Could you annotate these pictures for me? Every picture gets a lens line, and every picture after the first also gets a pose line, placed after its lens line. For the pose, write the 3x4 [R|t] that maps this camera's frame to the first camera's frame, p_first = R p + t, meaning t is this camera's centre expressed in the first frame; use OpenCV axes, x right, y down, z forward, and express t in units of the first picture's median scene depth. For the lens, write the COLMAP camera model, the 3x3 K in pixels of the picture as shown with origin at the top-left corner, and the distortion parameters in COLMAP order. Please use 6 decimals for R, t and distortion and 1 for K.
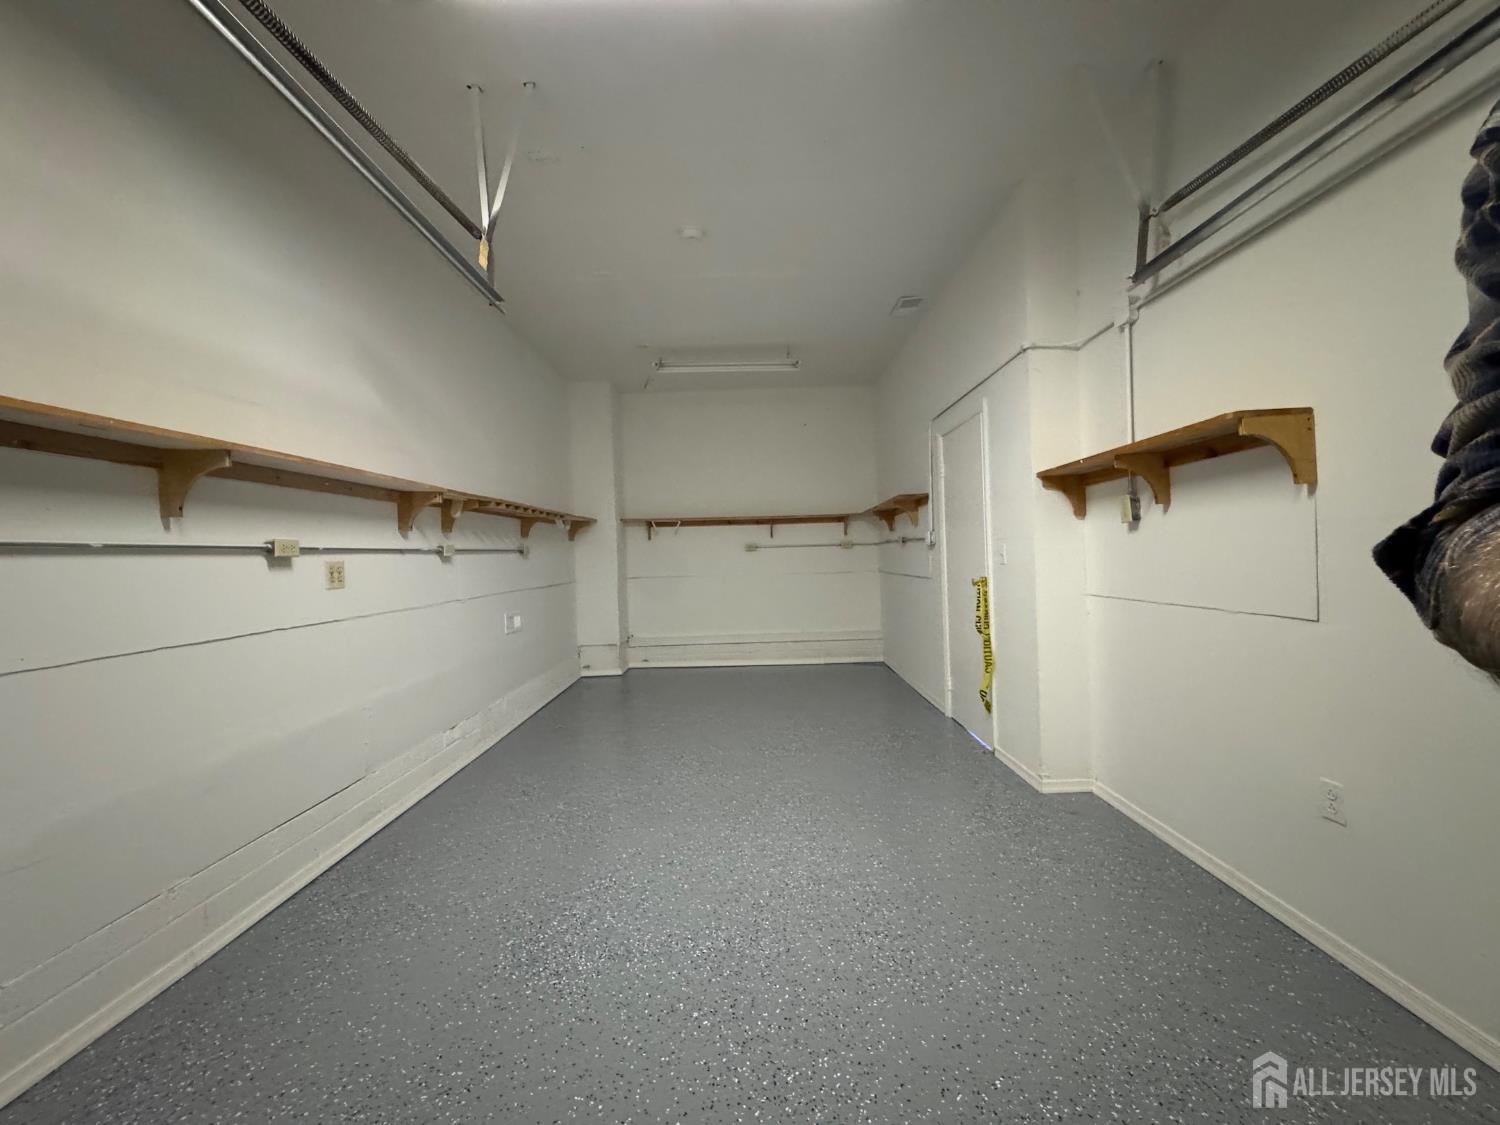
lens RADIAL K [[602.9, 0, 750.6], [0, 602.9, 559.6], [0, 0, 1]] dist [-0.000033, -0.000388]
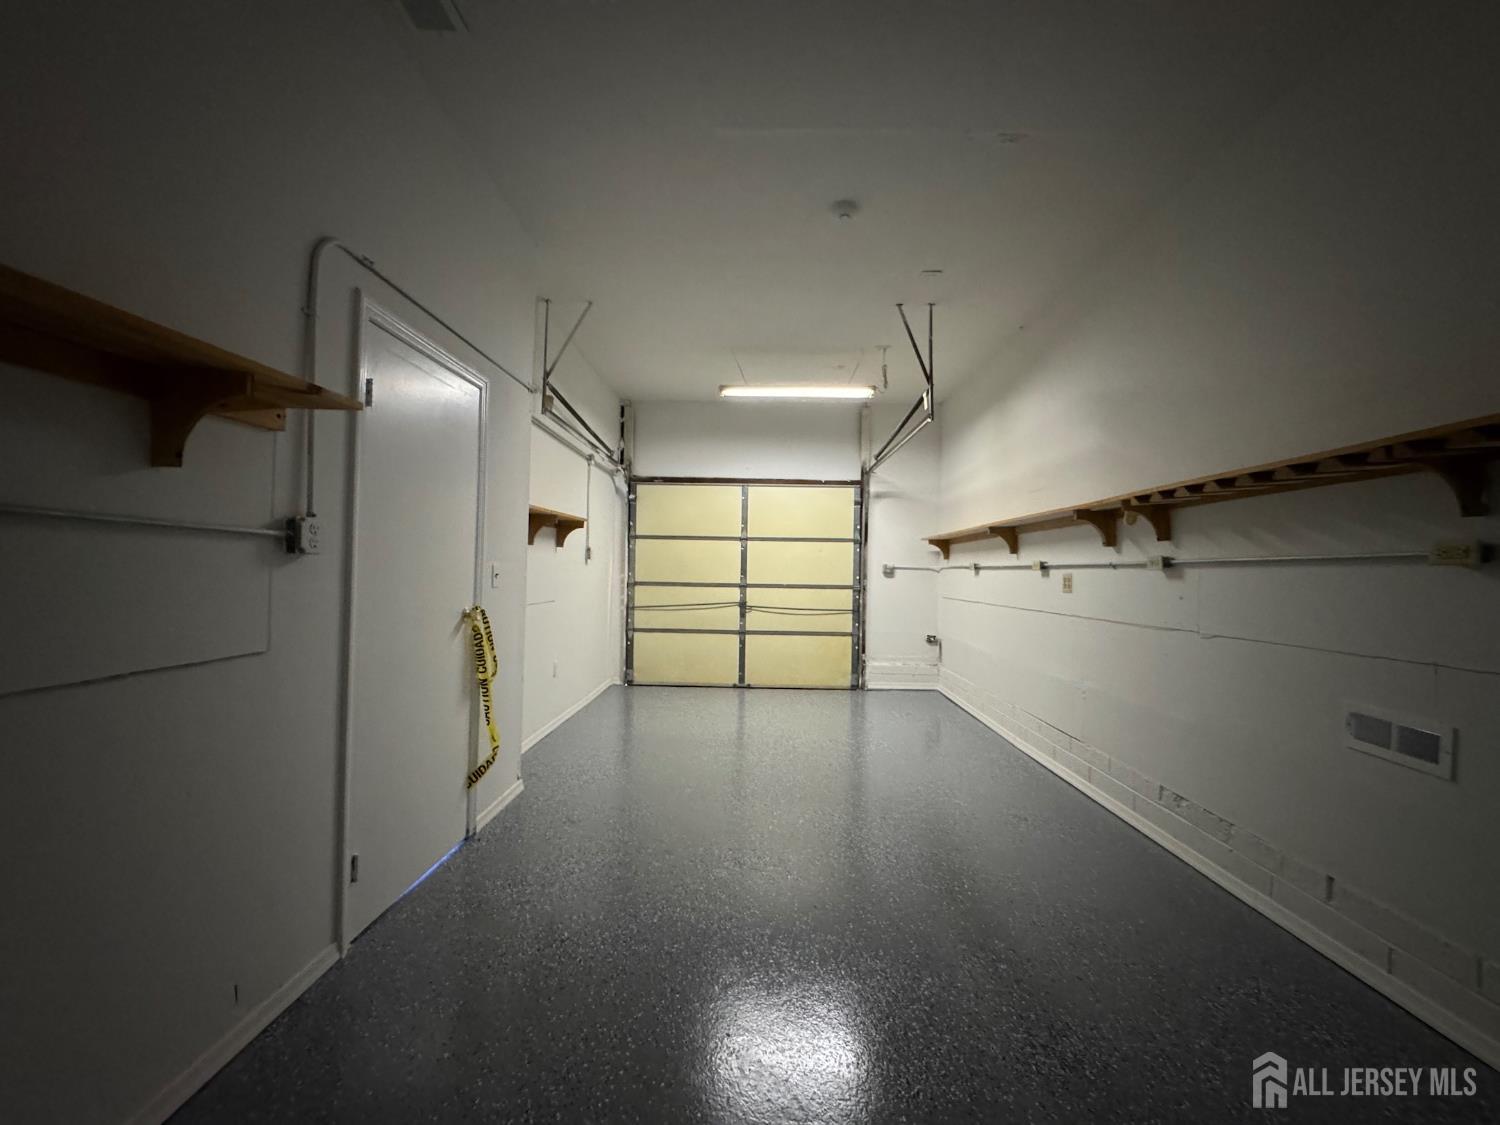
lens RADIAL K [[602.9, 0, 750.8], [0, 602.9, 559.5], [0, 0, 1]] dist [-0.000033, -0.000388]
pose [[-0.999821, 0.012911, 0.013866, 0.038747], [0.012810, 0.999891, -0.007363, -0.024294], [-0.013960, -0.007184, -0.999877, 2.053814]]
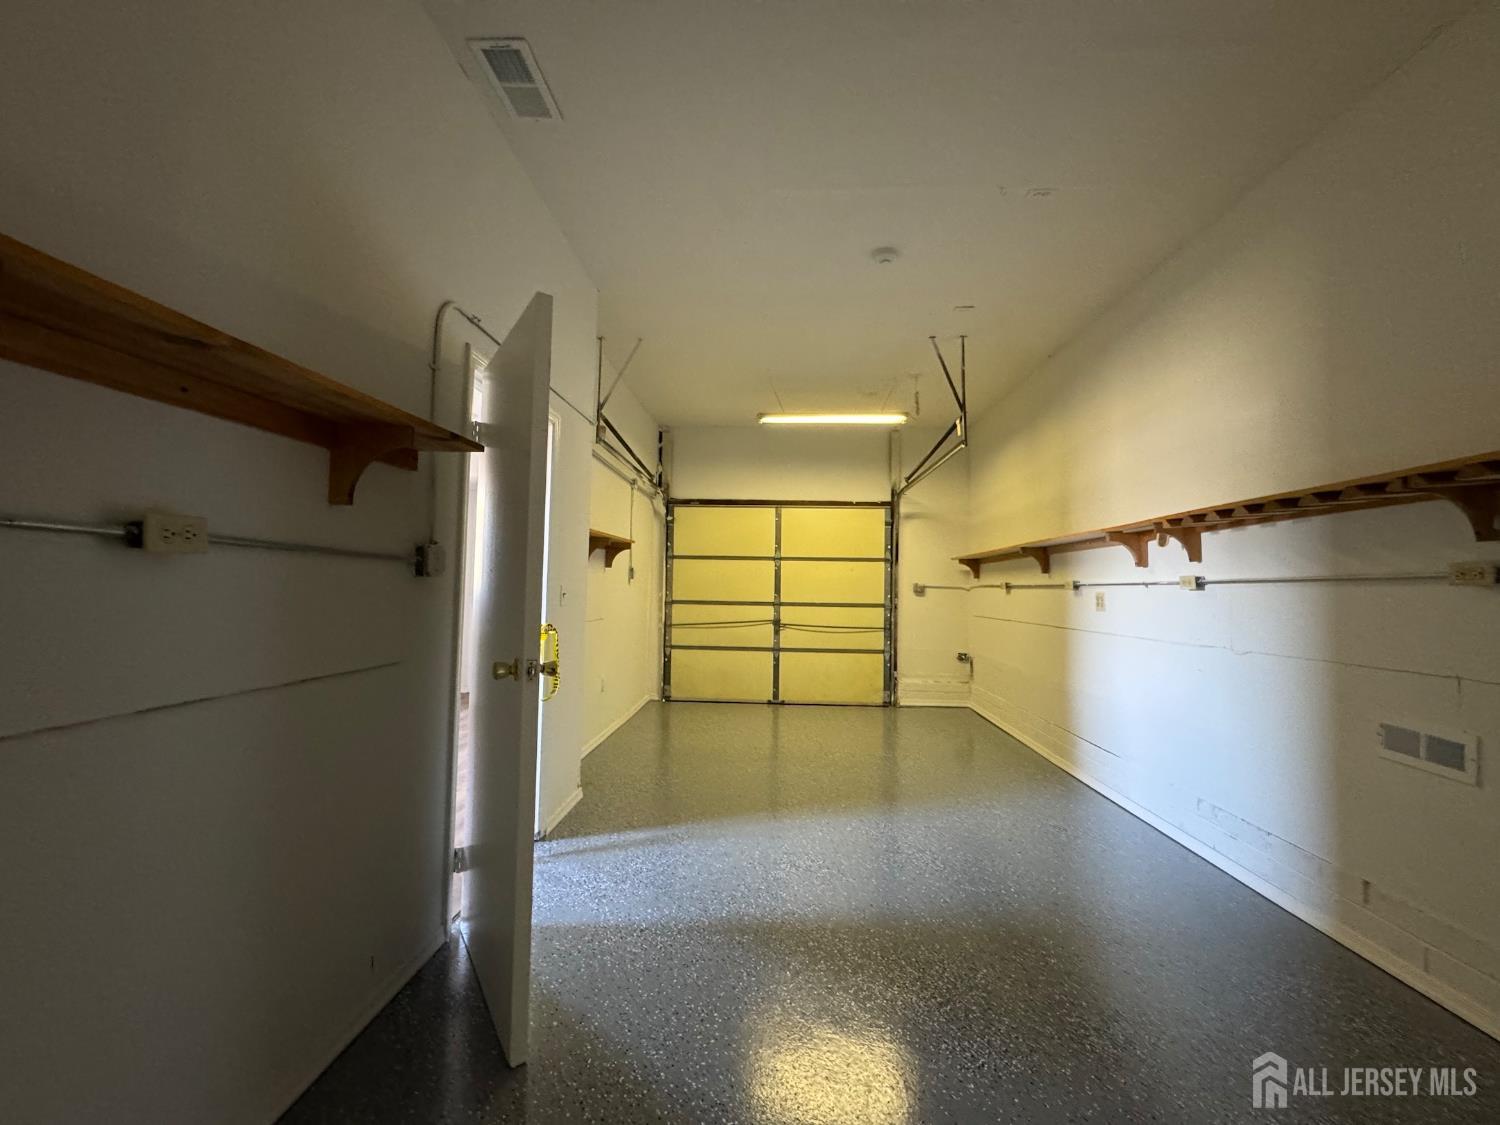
lens RADIAL K [[602.9, 0, 750.0], [0, 602.9, 558.7], [0, 0, 1]] dist [-0.000033, -0.000388]
pose [[-0.998835, 0.015867, 0.045569, 0.087761], [0.014072, 0.999122, -0.039456, -0.027688], [-0.046155, -0.038768, -0.998182, 2.120224]]
